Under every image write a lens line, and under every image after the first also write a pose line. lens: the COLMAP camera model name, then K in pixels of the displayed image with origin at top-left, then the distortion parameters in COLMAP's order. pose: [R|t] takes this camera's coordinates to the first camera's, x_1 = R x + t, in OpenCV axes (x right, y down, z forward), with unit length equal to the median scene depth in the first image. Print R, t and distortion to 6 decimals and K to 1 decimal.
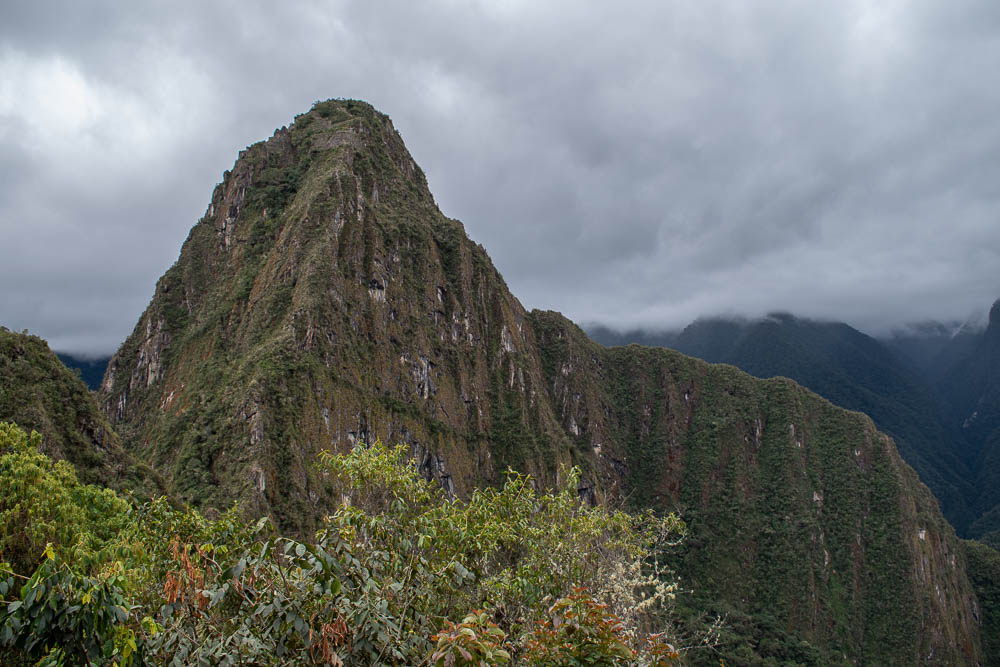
lens RADIAL K [[941.6, 0, 503.9], [0, 941.6, 335.2], [0, 0, 1]] dist [-0.072748, 0.000000]
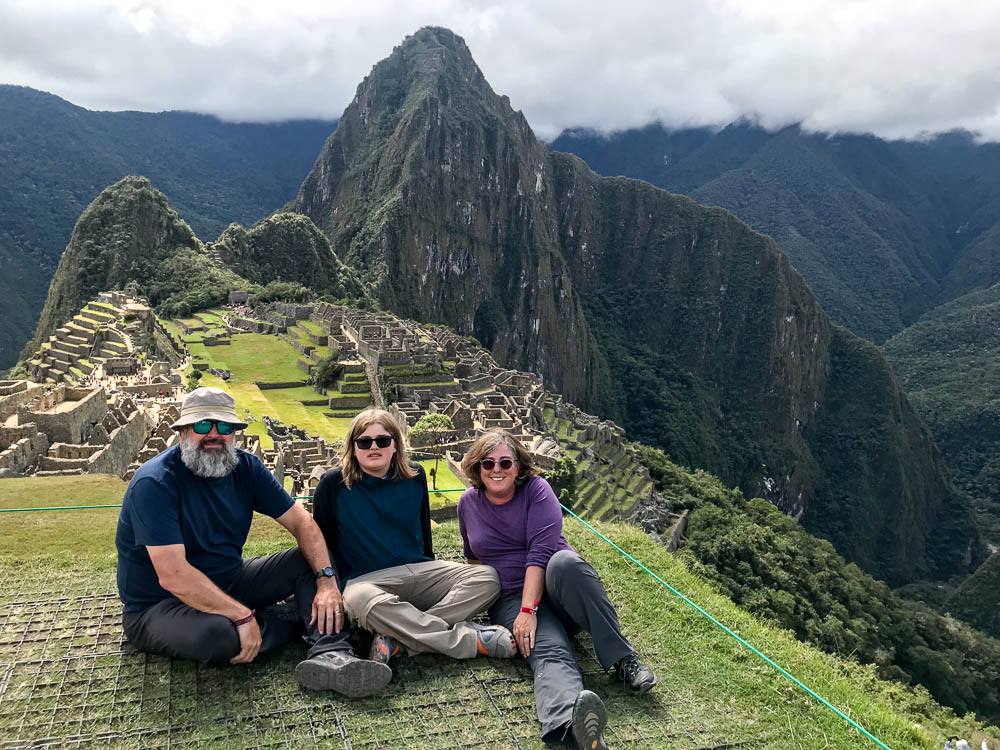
lens RADIAL K [[817.6, 0, 497.8], [0, 817.6, 376.8], [0, 0, 1]] dist [0.002706, -0.002484]
pose [[0.992027, 0.099926, -0.076800, 0.117758], [-0.069542, 0.942228, 0.327674, -0.166266], [0.105106, -0.319720, 0.941664, -0.578705]]
